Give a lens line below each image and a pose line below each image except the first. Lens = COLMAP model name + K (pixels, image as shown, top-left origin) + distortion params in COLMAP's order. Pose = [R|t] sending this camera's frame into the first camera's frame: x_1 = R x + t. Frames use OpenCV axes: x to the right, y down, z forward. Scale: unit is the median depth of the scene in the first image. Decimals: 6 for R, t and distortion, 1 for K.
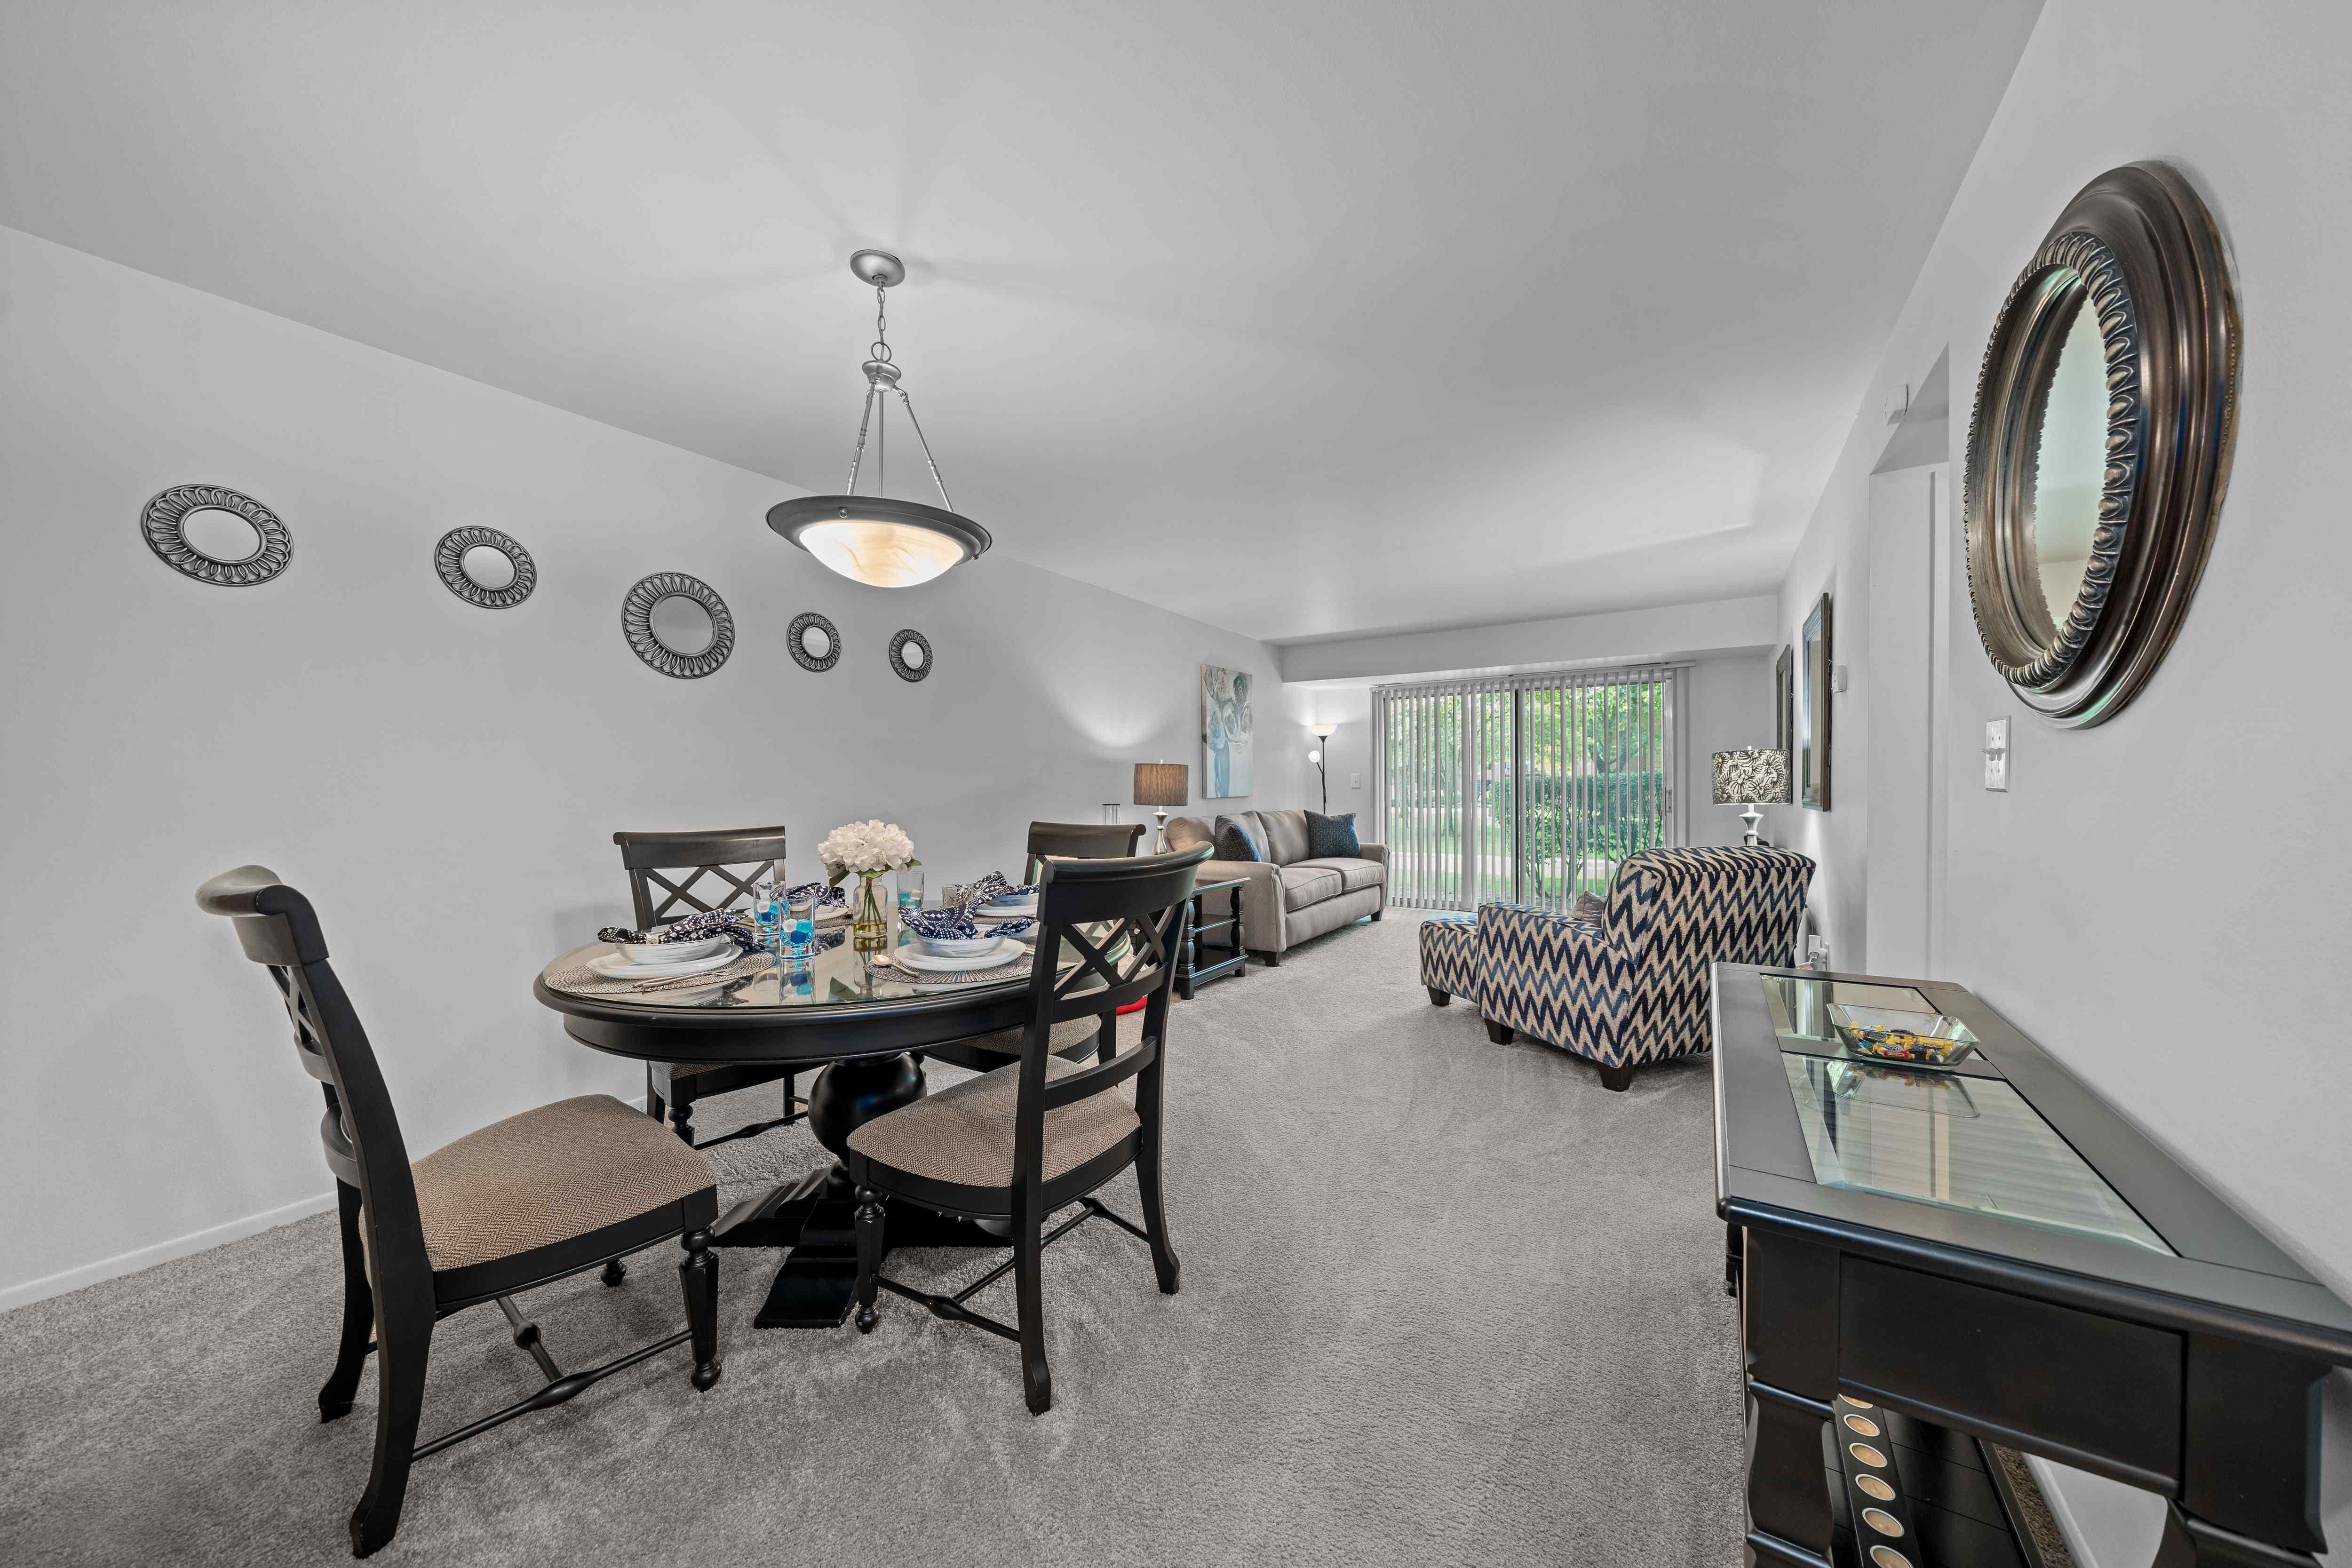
lens RADIAL K [[814.8, 0, 1190.1], [0, 814.8, 788.6], [0, 0, 1]] dist [-0.001875, -0.000327]
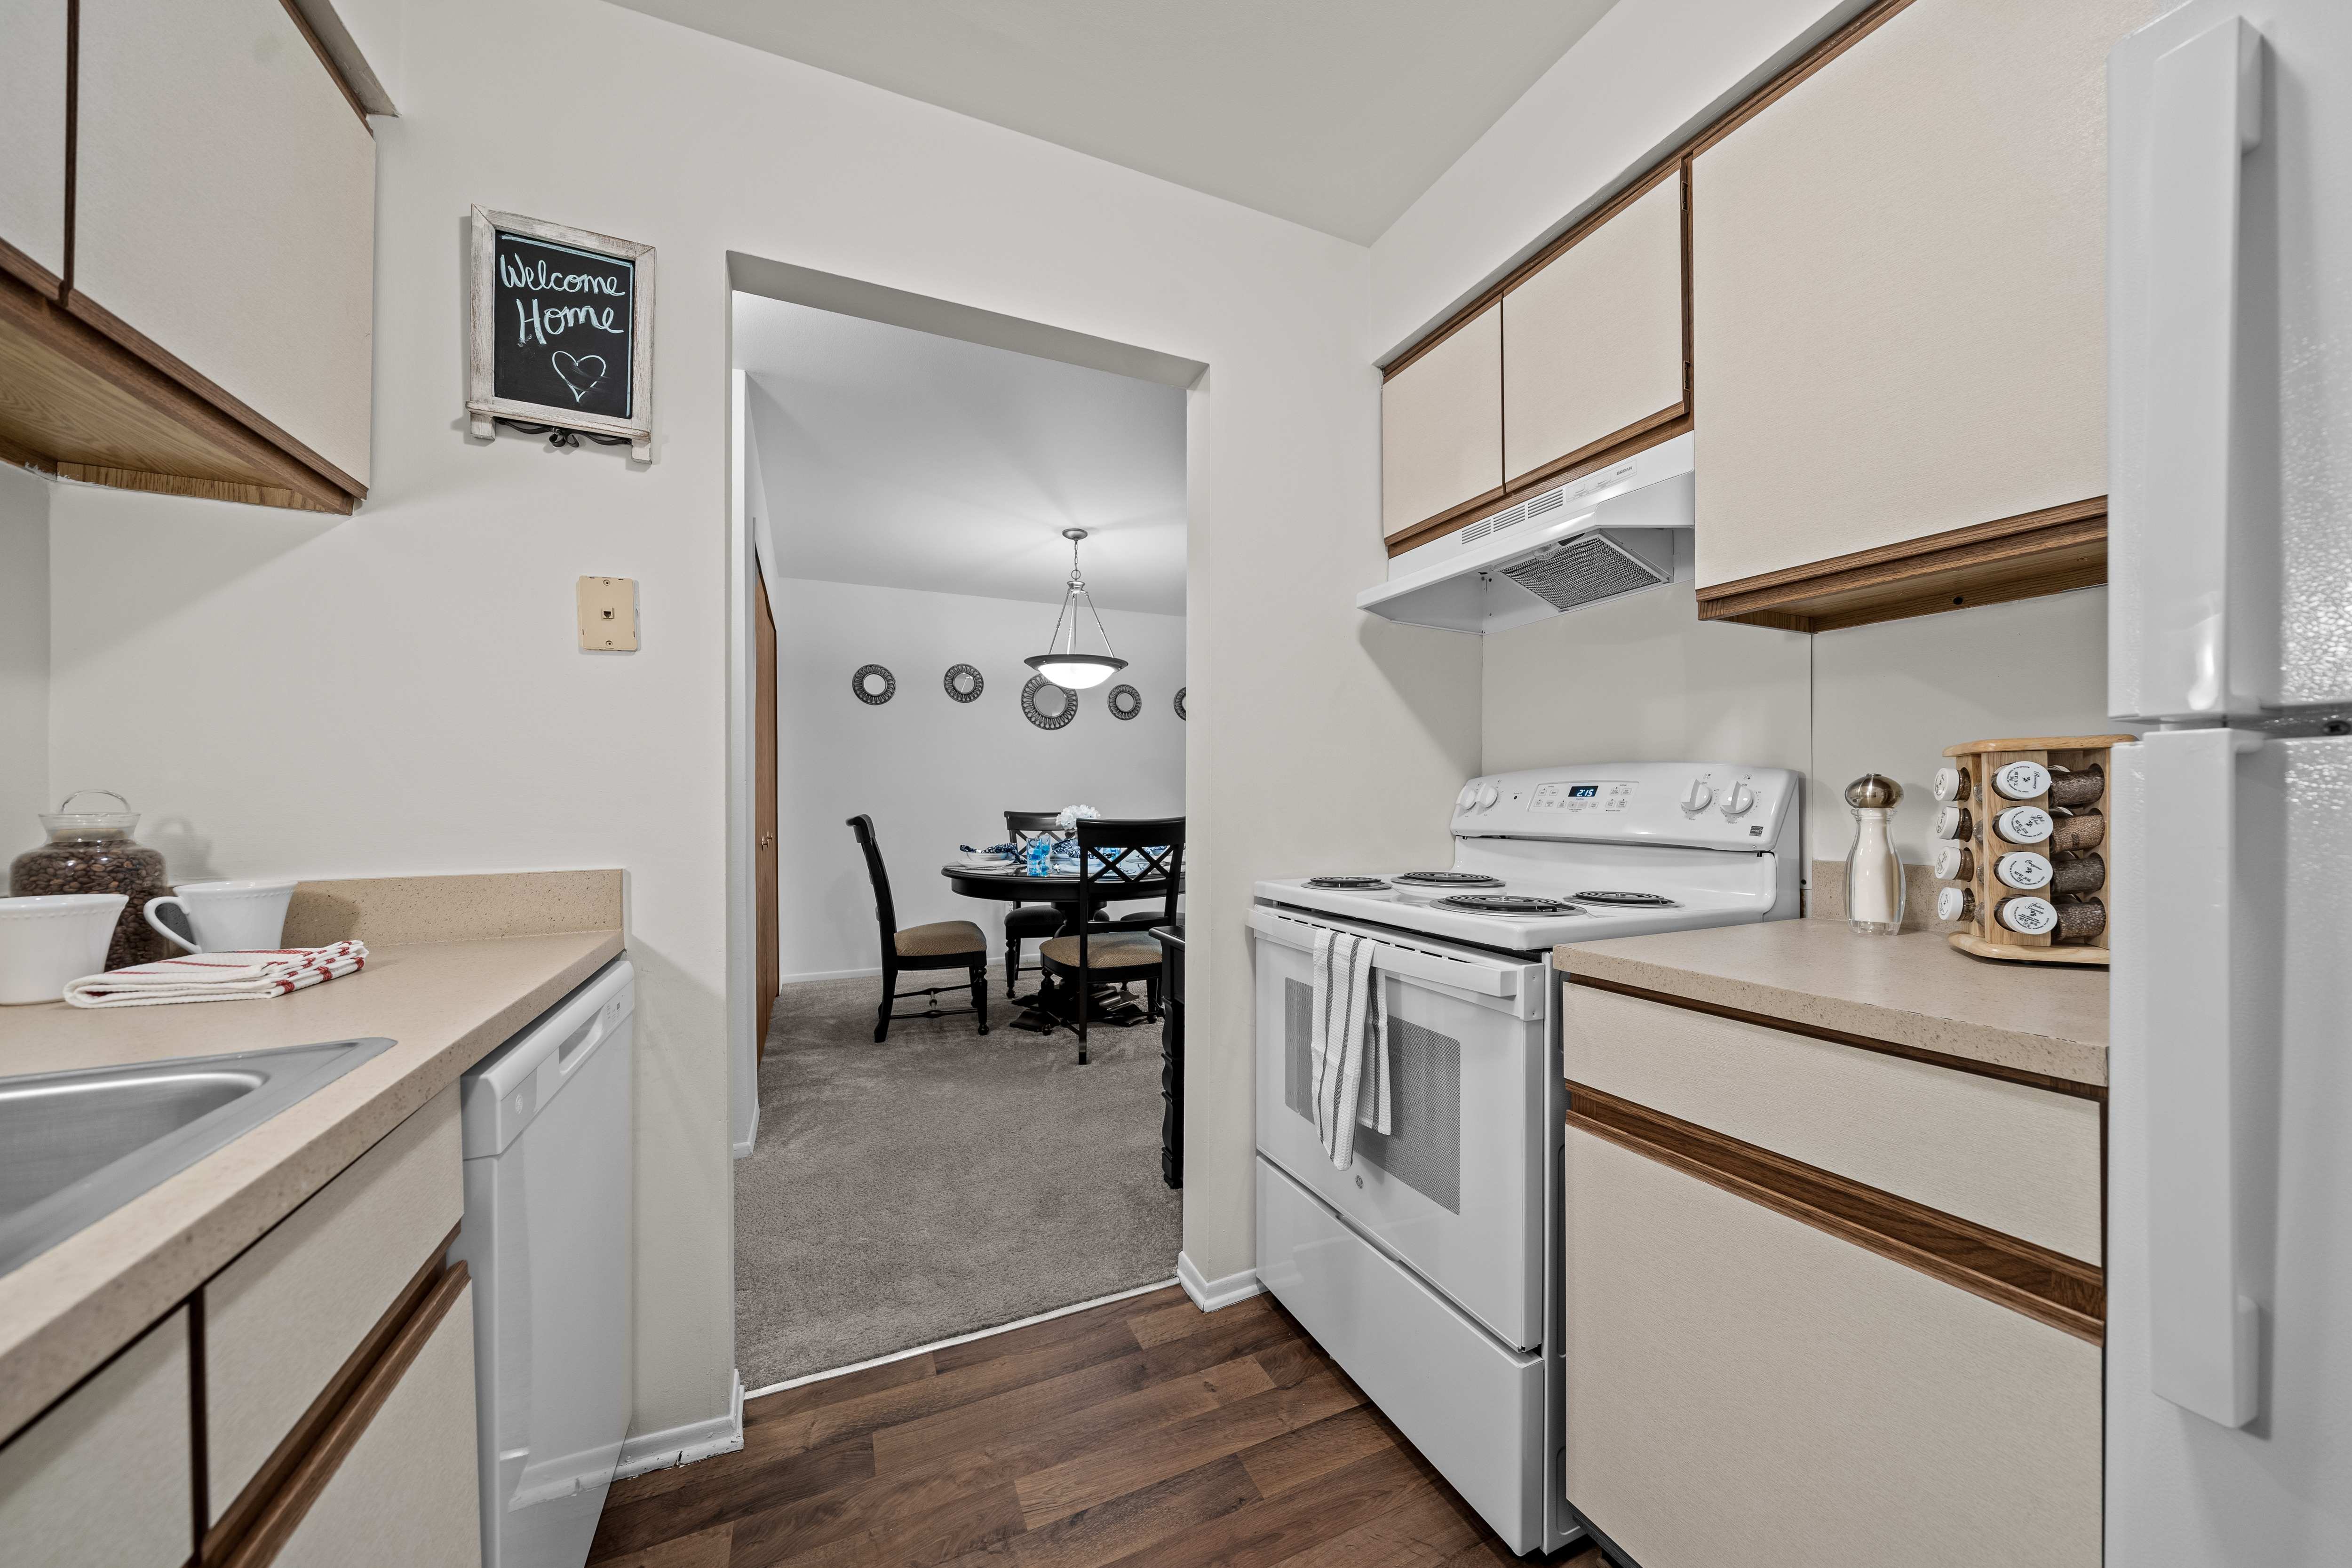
lens RADIAL K [[814.8, 0, 1189.1], [0, 814.8, 792.8], [0, 0, 1]] dist [-0.001875, -0.000327]
pose [[0.834158, 0.002288, -0.551521, 0.945886], [-0.007177, 0.999952, -0.006706, 0.024024], [0.551479, 0.009553, 0.834134, -0.518932]]
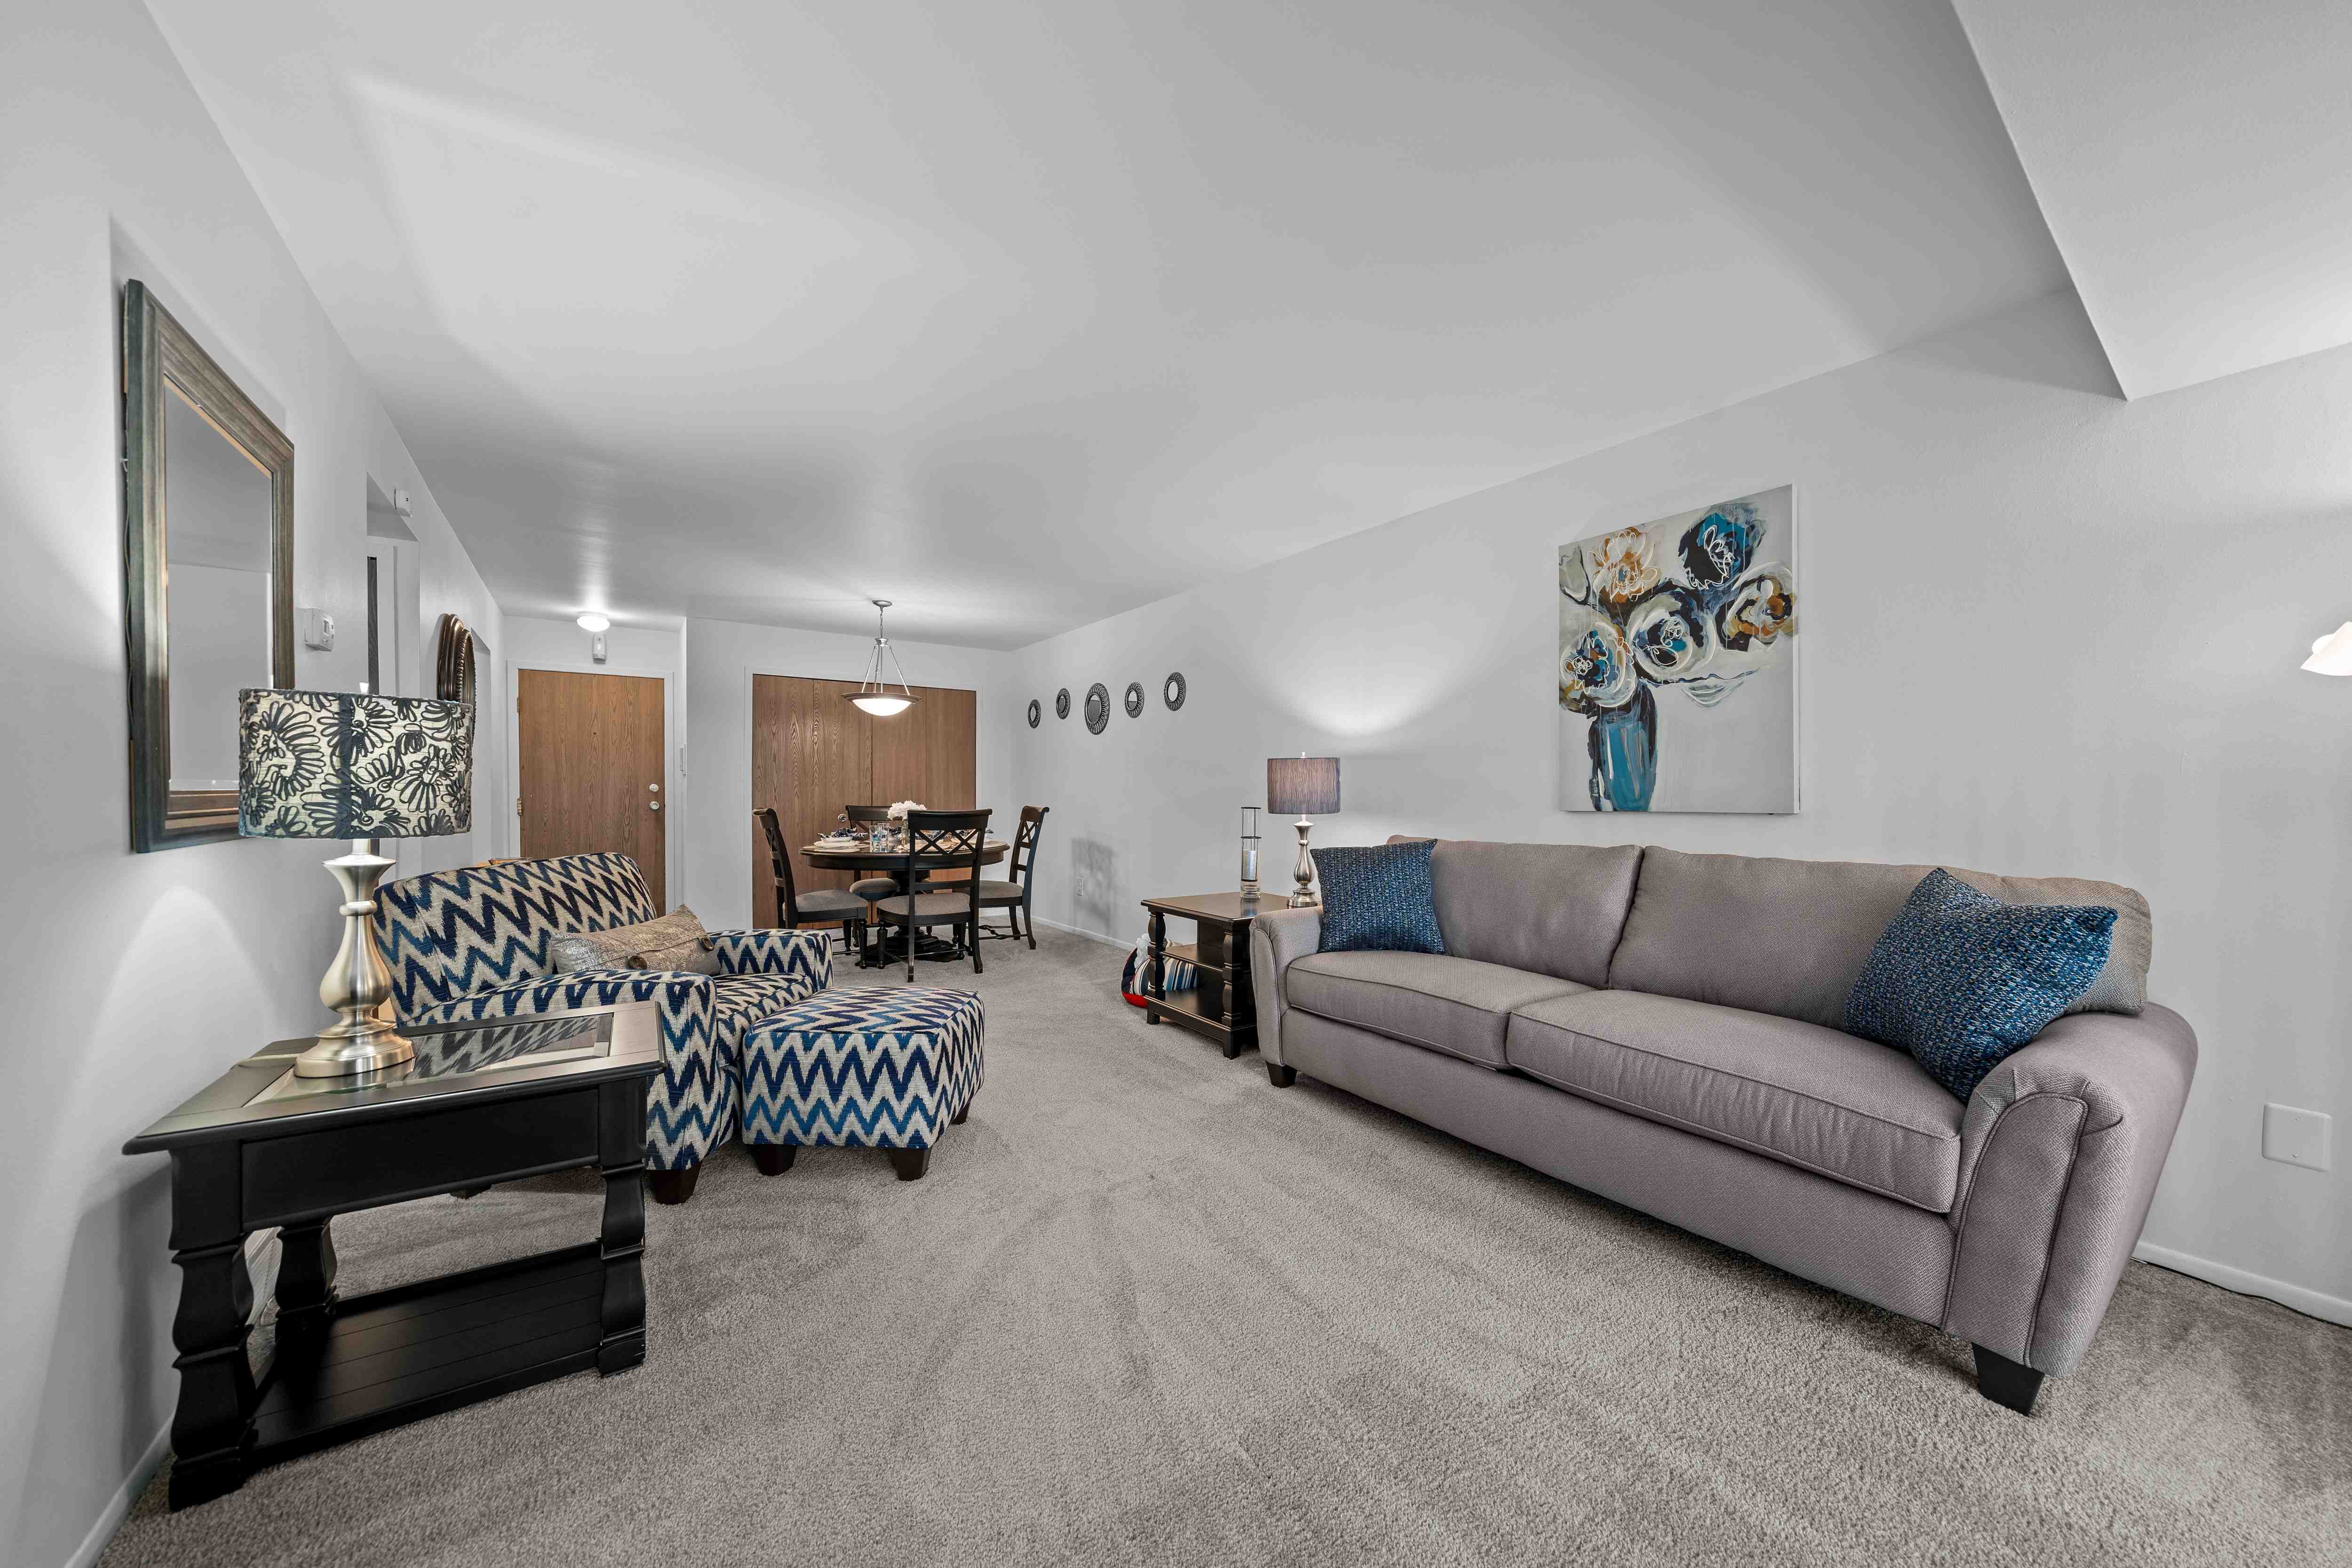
lens RADIAL K [[814.8, 0, 1182.8], [0, 814.8, 793.5], [0, 0, 1]] dist [-0.001875, -0.000327]
pose [[-0.378736, 0.002784, -0.925501, 1.676988], [-0.006761, 0.999960, 0.005775, -0.002271], [0.925480, 0.008444, -0.378702, 2.841232]]
